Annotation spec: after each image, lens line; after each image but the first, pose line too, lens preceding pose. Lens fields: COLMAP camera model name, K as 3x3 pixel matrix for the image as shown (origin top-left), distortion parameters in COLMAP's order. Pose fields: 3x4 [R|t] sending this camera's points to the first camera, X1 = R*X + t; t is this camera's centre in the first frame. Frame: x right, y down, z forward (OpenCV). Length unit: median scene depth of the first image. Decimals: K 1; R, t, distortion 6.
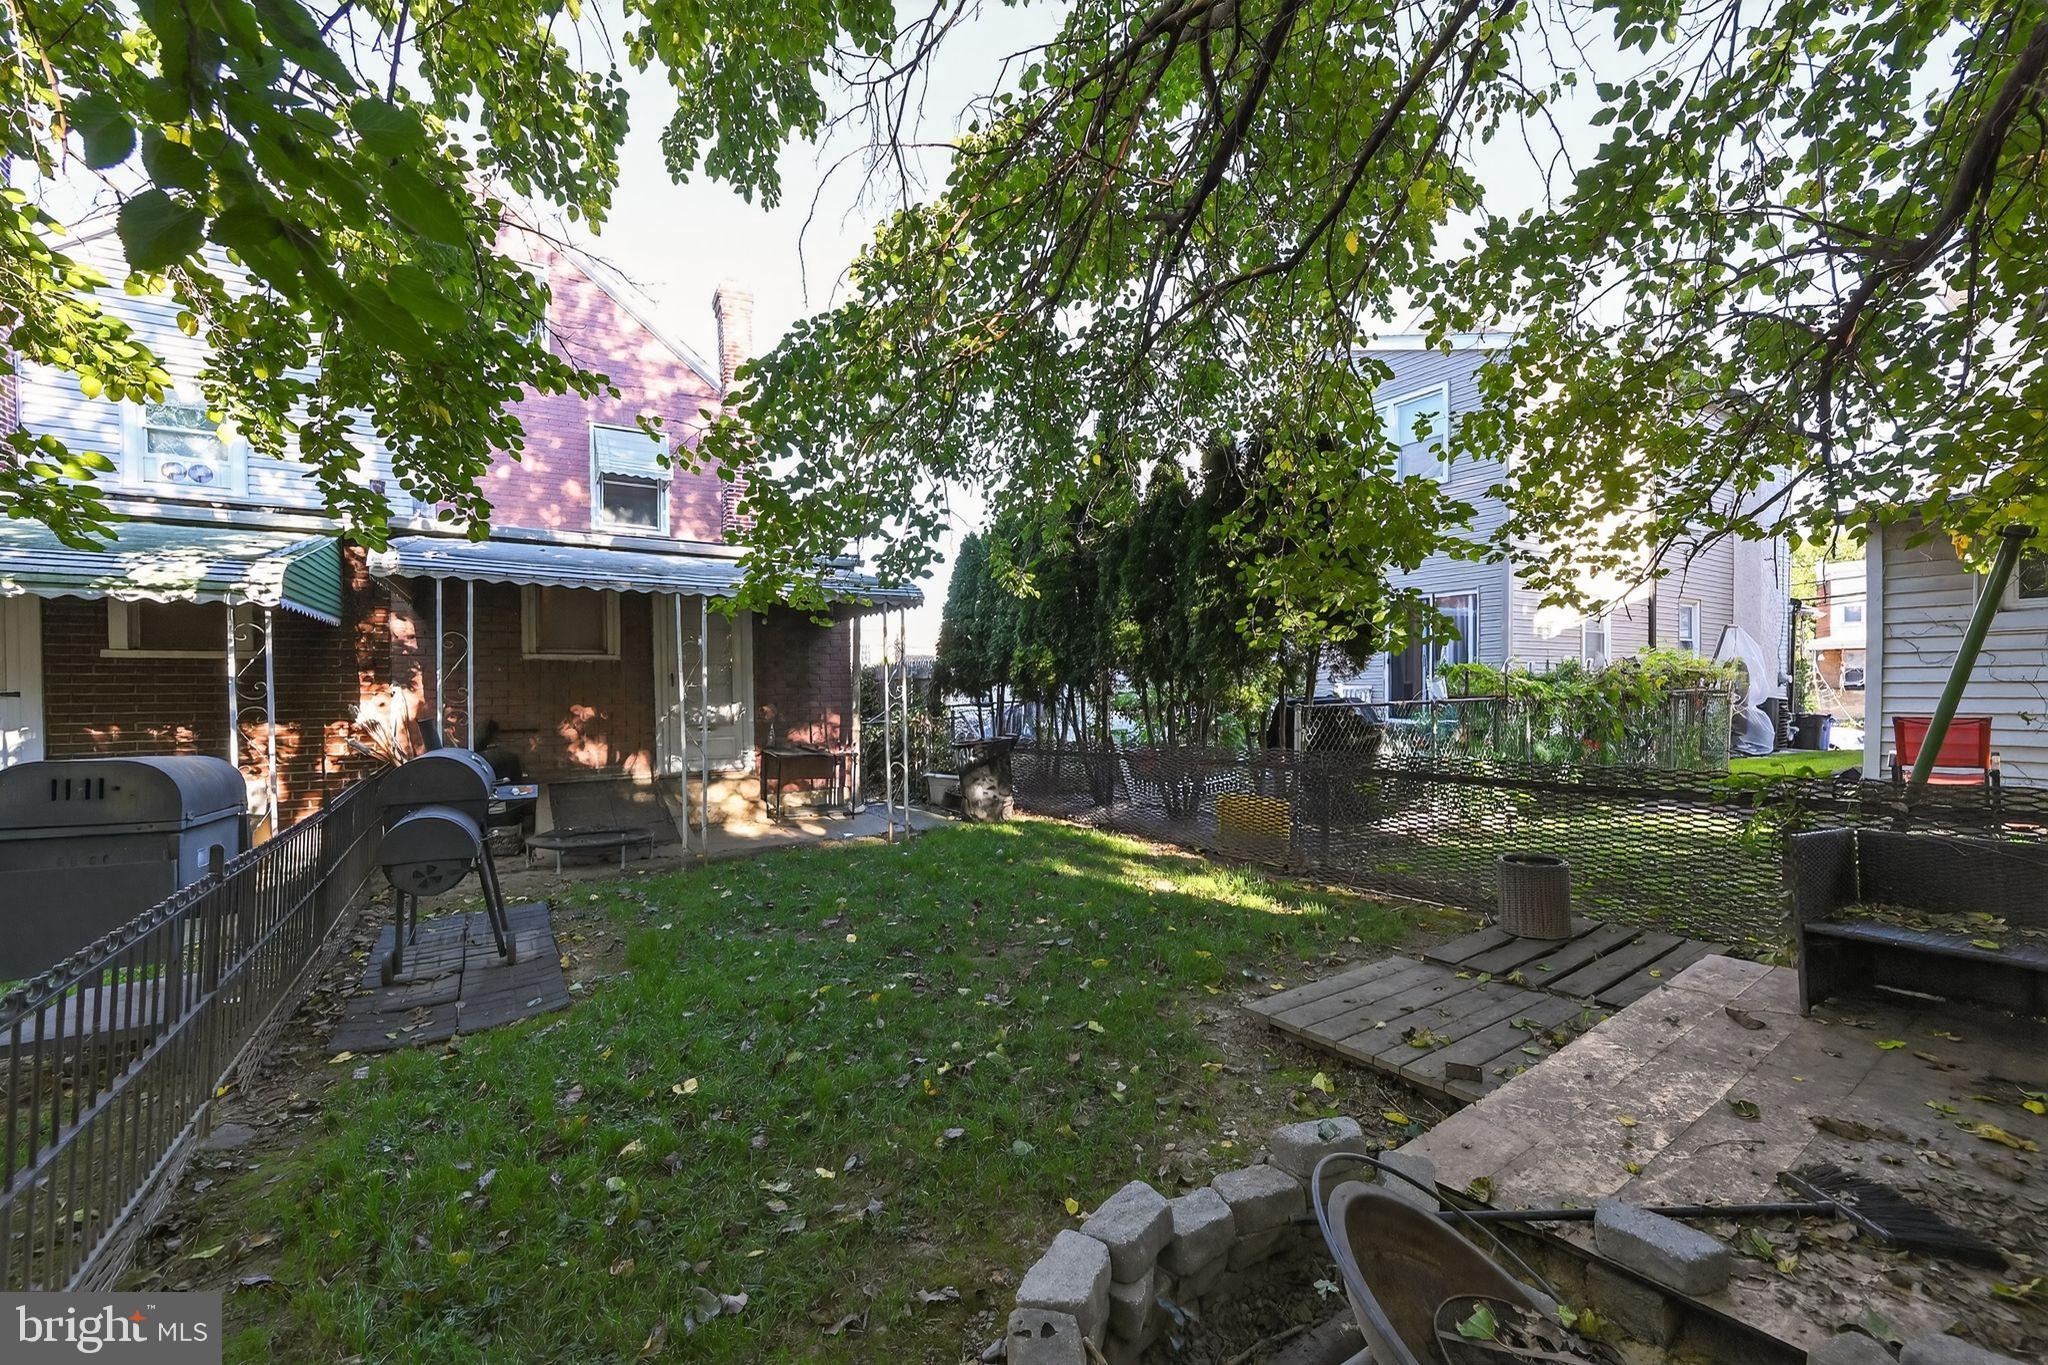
lens RADIAL K [[793.5, 0, 1033.4], [0, 793.5, 678.0], [0, 0, 1]] dist [0.000880, 0.000018]
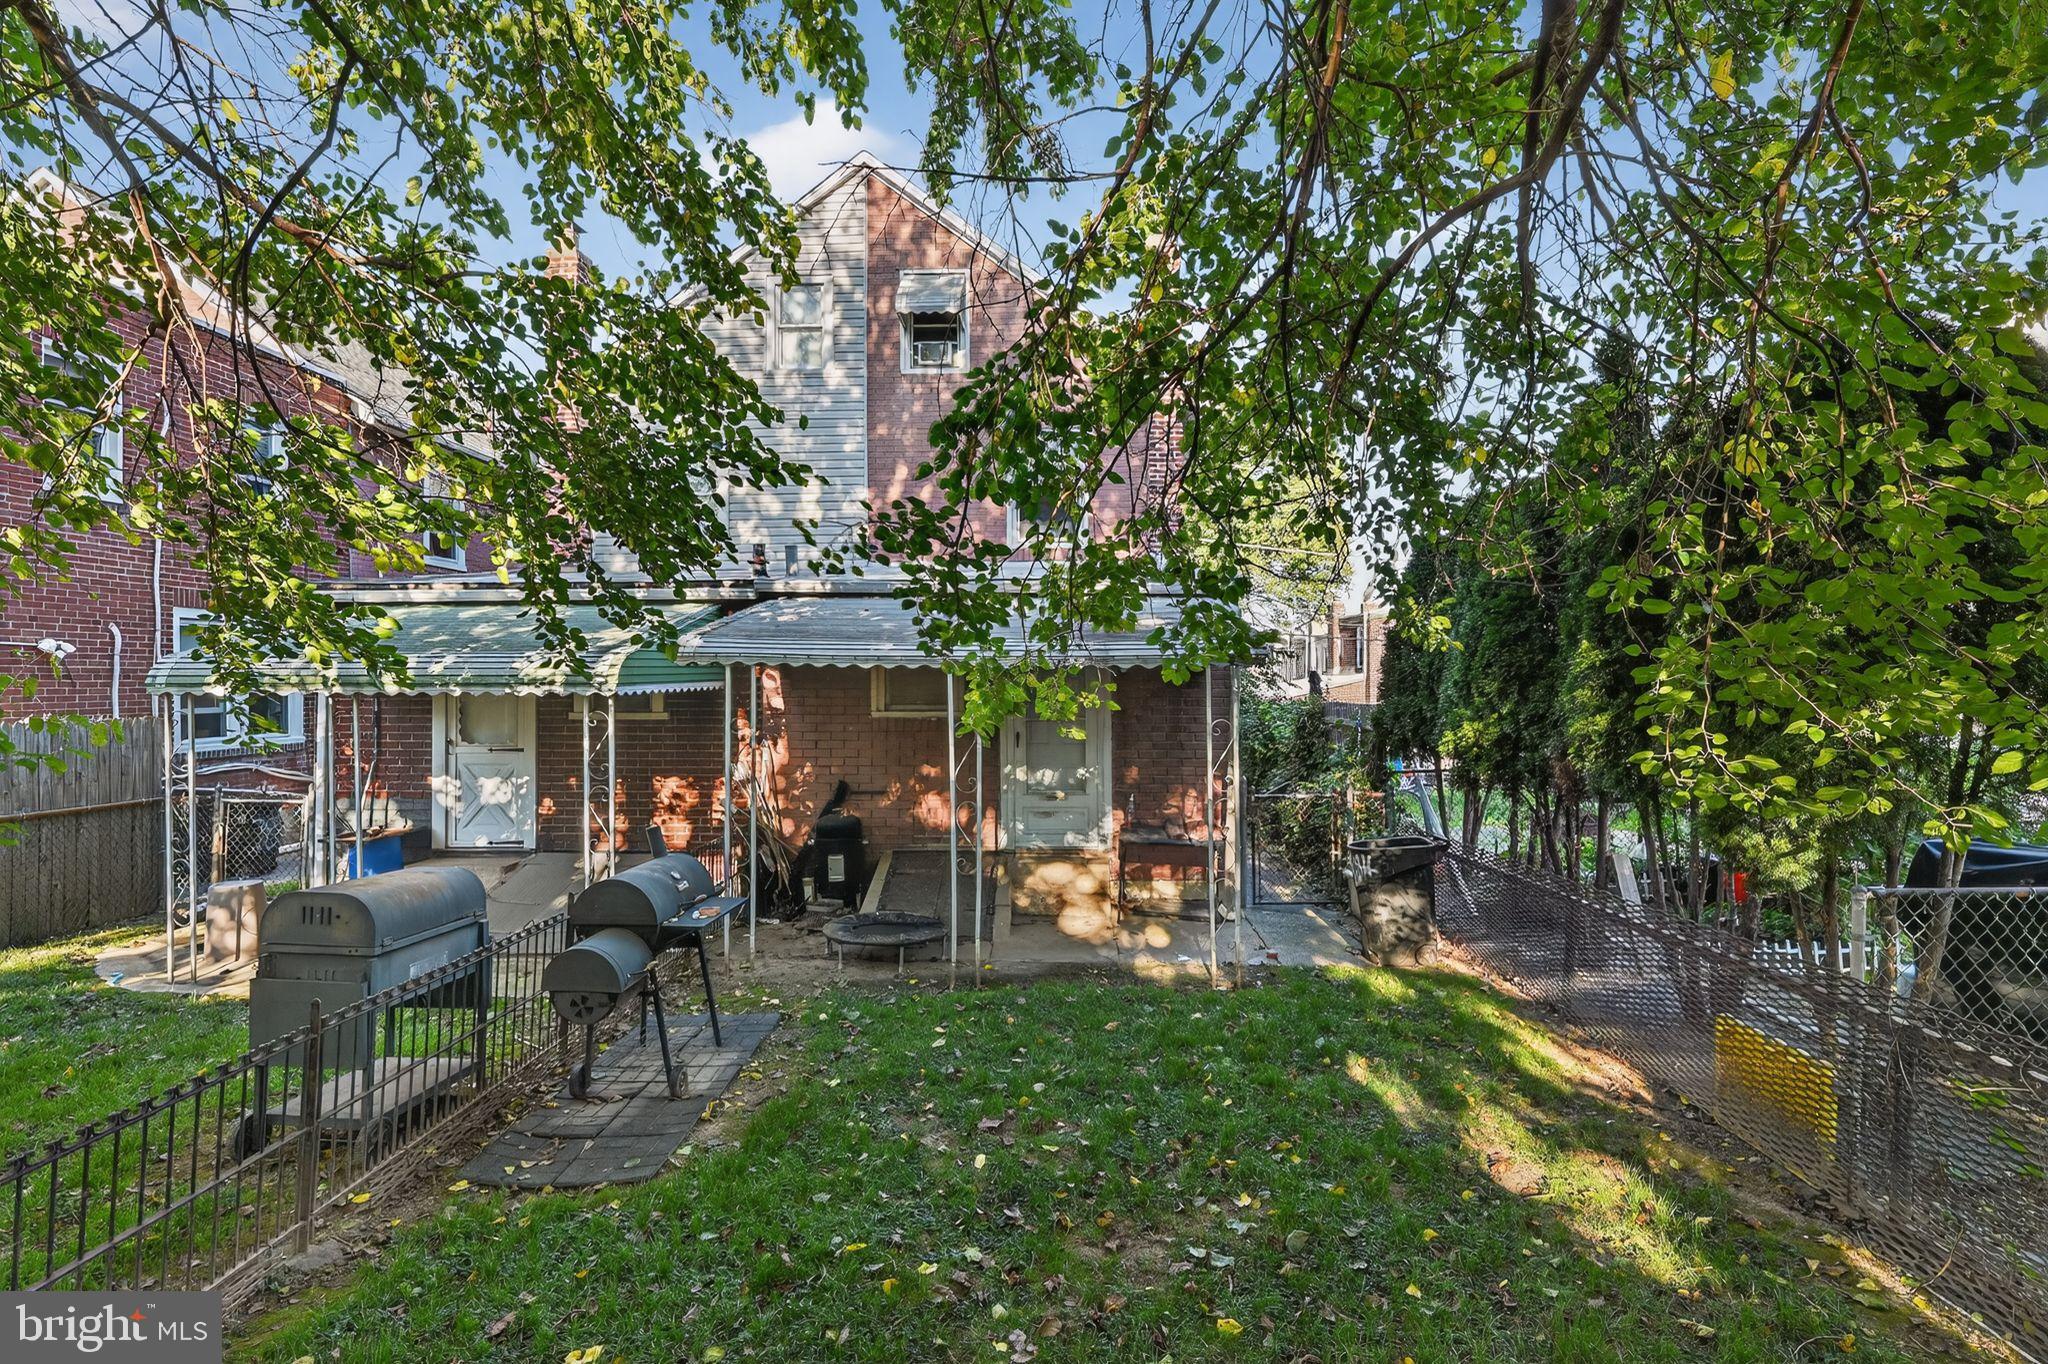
lens RADIAL K [[1014.2, 0, 1023.8], [0, 1014.2, 652.2], [0, 0, 1]] dist [-0.003362, -0.000417]
pose [[0.825062, -0.002684, -0.565036, 0.342565], [-0.005761, 0.999897, -0.013161, -0.148321], [0.565013, 0.014114, 0.824961, 0.176642]]
